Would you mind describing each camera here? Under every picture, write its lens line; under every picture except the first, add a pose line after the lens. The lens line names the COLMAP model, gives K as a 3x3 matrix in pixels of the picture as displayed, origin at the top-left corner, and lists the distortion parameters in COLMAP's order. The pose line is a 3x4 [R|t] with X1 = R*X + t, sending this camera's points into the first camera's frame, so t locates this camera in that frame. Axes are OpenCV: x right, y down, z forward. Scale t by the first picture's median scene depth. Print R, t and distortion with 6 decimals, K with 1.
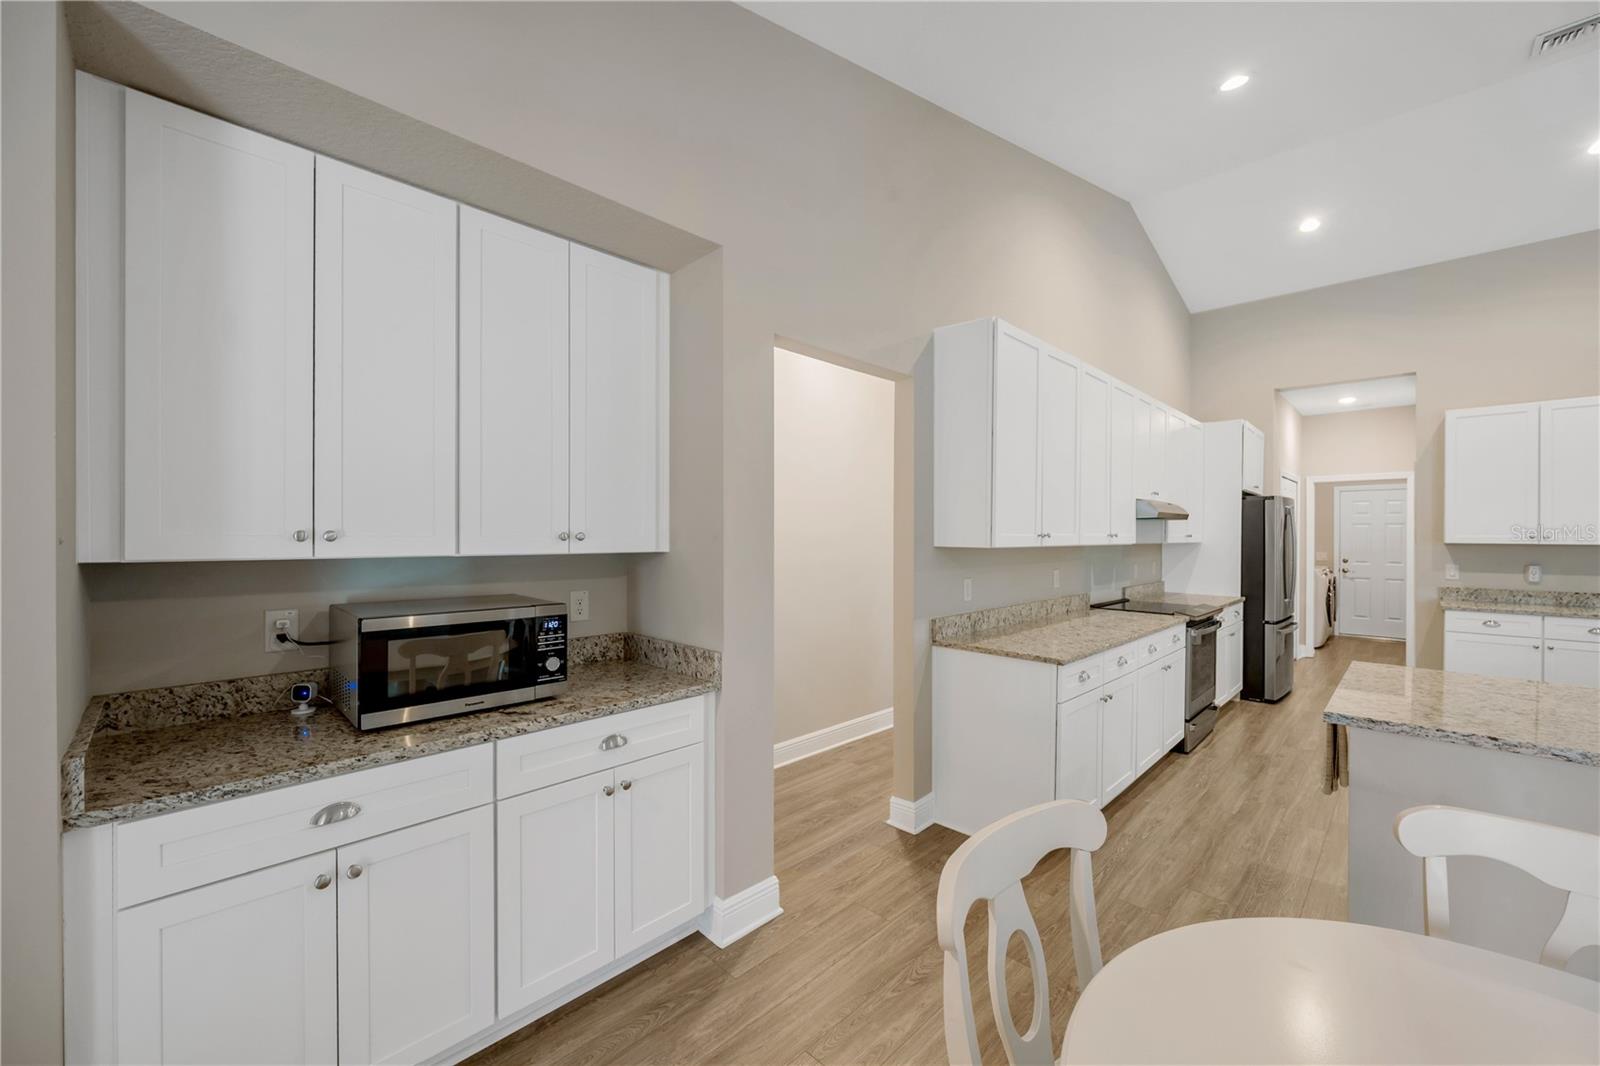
lens RADIAL K [[630.2, 0, 797.0], [0, 630.2, 540.1], [0, 0, 1]] dist [-0.000135, -0.000862]
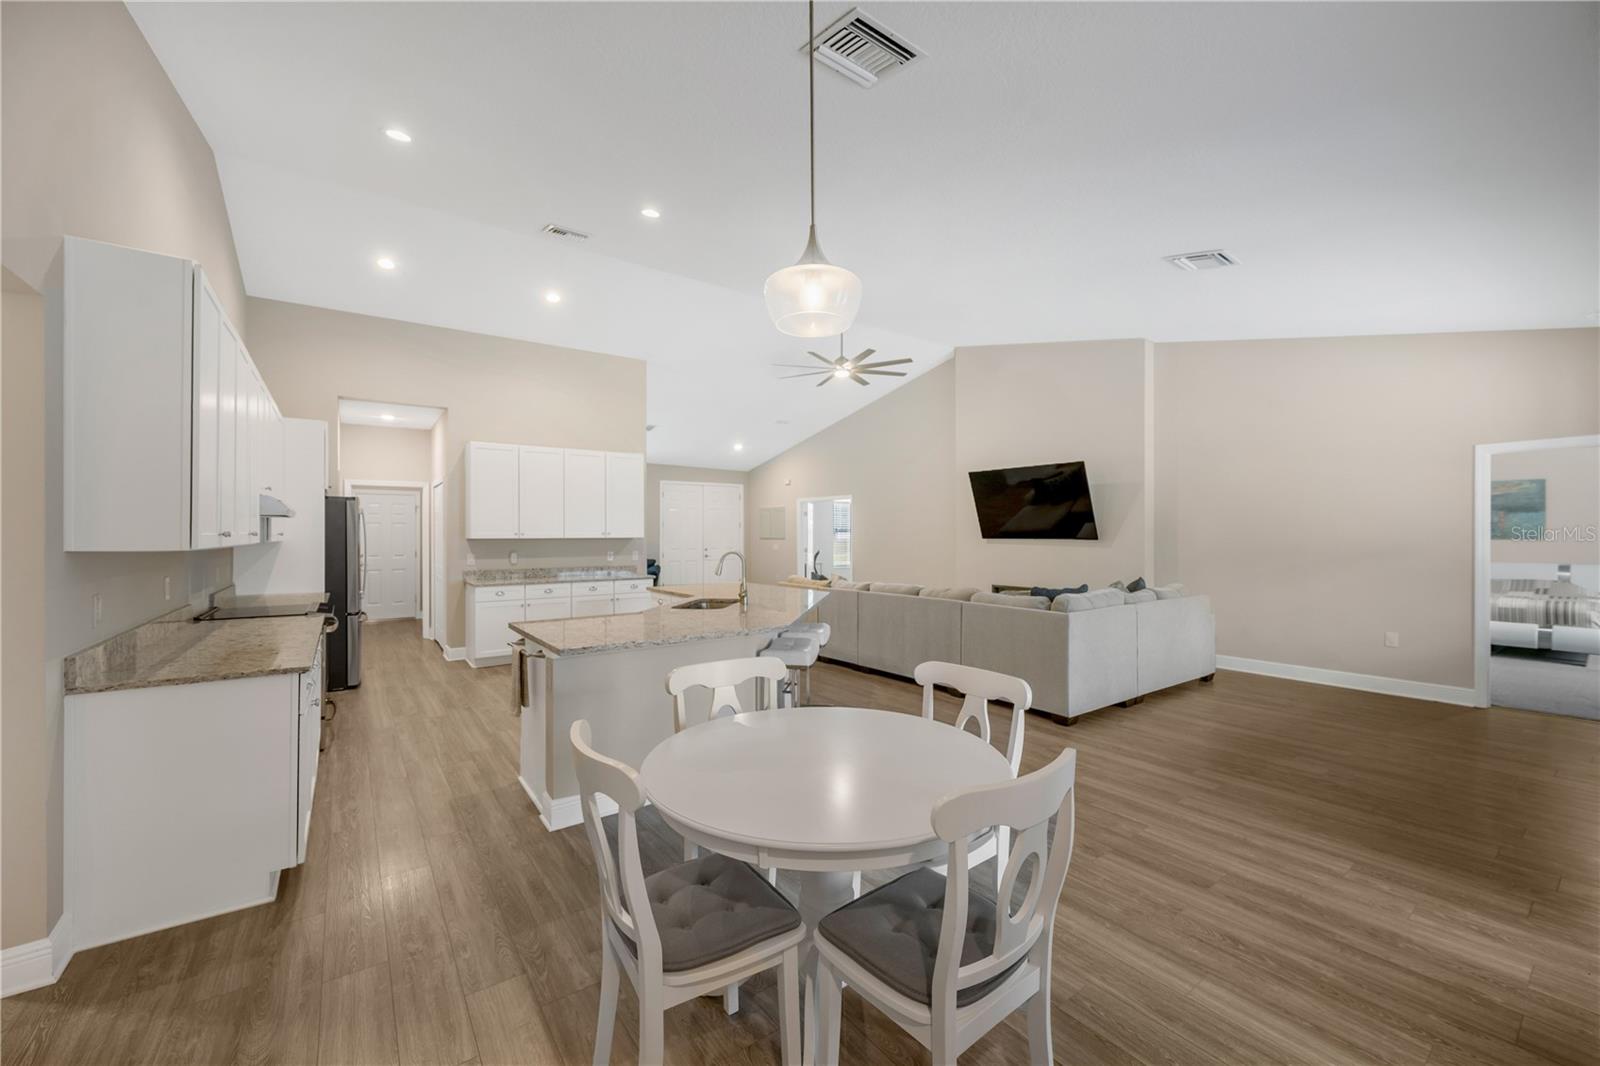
lens RADIAL K [[630.2, 0, 811.9], [0, 630.2, 534.4], [0, 0, 1]] dist [-0.000135, -0.000862]
pose [[0.153865, -0.005303, 0.988078, -0.329722], [0.011049, 0.999932, 0.003646, -0.000859], [-0.988030, 0.010356, 0.153913, 0.096201]]
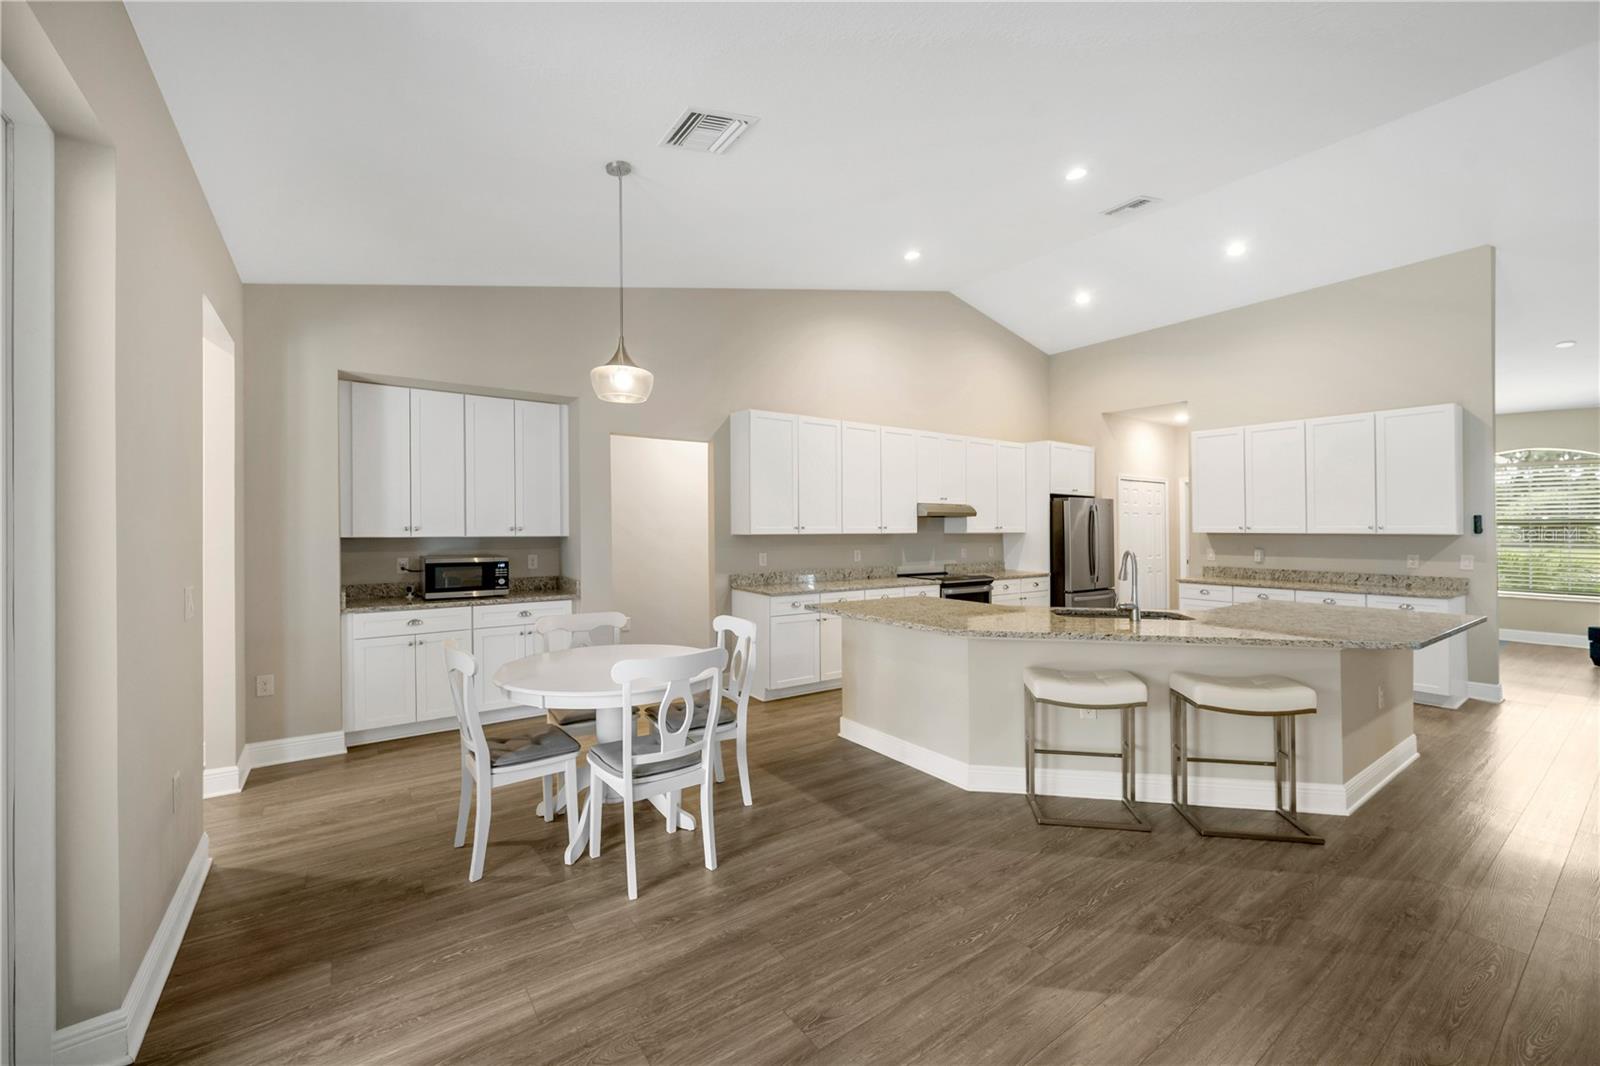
lens RADIAL K [[630.2, 0, 792.8], [0, 630.2, 532.1], [0, 0, 1]] dist [-0.000135, -0.000862]
pose [[0.984653, -0.001106, -0.174522, 0.696277], [0.001151, 0.999999, 0.000152, 0.004621], [0.174521, -0.000350, 0.984653, -0.729341]]
